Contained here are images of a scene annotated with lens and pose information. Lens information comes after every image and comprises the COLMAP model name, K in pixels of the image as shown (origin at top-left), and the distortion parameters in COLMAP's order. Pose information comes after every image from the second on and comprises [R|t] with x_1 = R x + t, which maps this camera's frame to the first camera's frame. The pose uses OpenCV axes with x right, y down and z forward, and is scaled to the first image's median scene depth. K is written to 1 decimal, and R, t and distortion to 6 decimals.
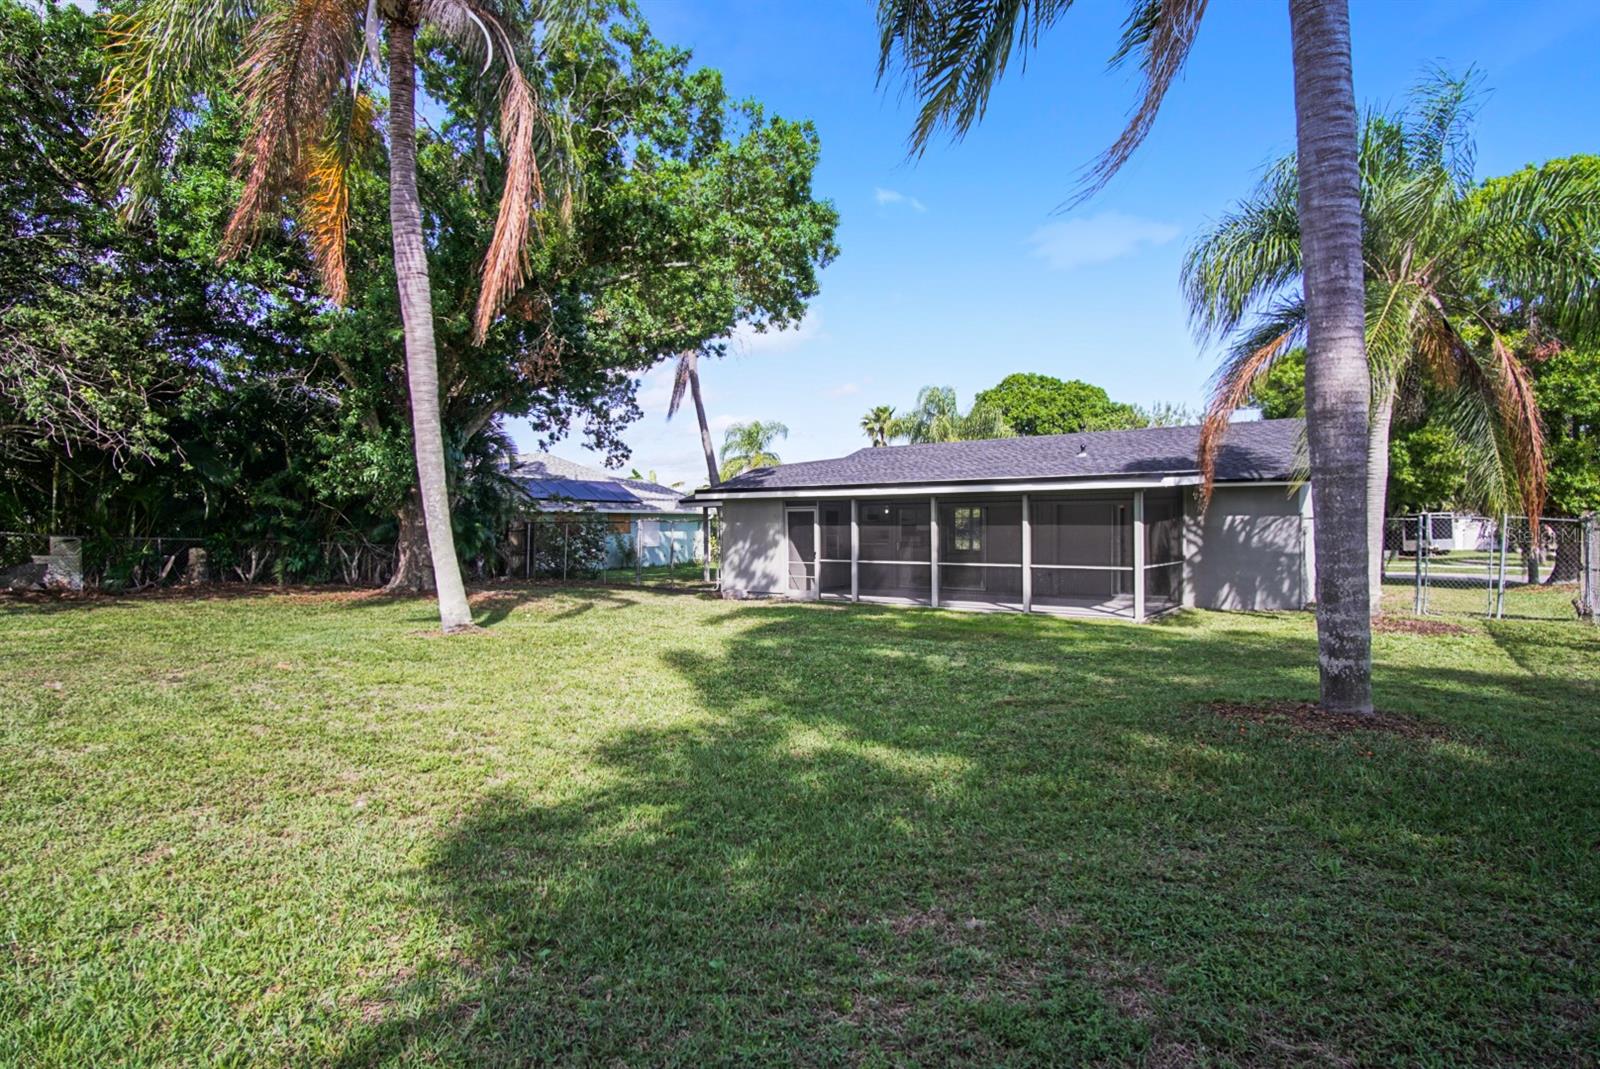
lens RADIAL K [[848.3, 0, 800.1], [0, 848.3, 489.7], [0, 0, 1]] dist [0.000381, 0.000135]
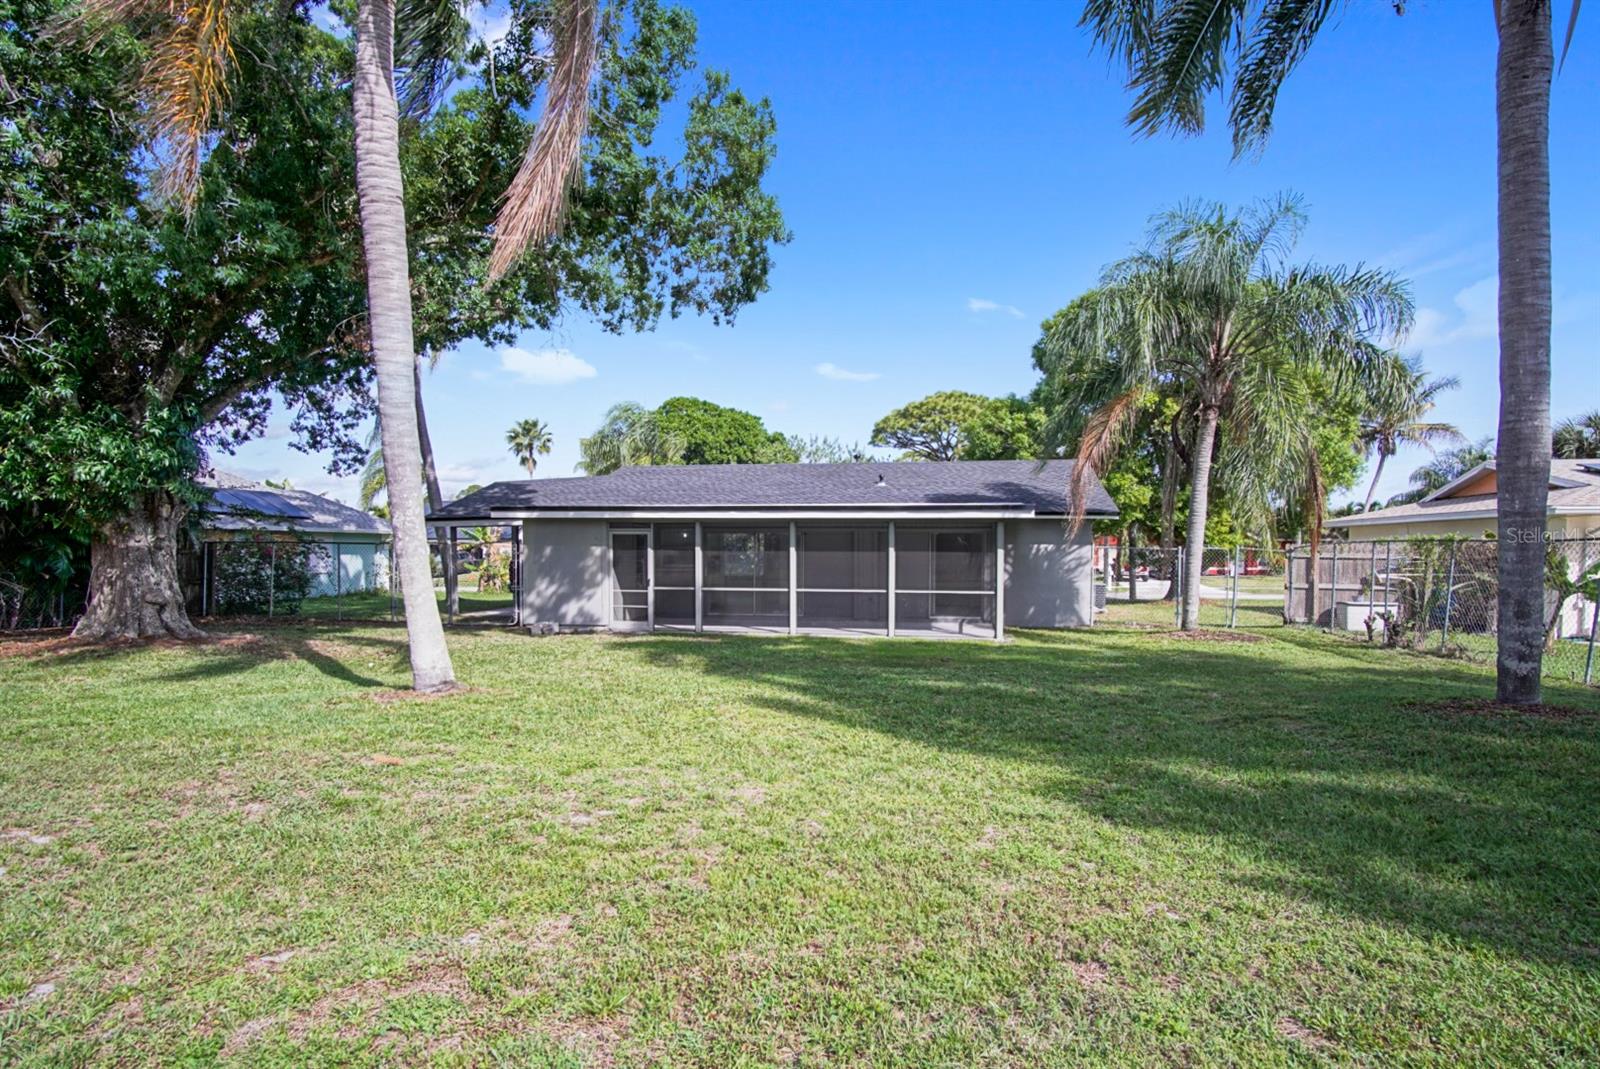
lens RADIAL K [[866.6, 0, 800.0], [0, 866.6, 534.5], [0, 0, 1]] dist [-0.000928, 0.000479]
pose [[0.894227, 0.015689, 0.447338, -0.197481], [-0.026885, 0.999464, 0.018692, 0.003134], [-0.446805, -0.028742, 0.894169, 0.077424]]
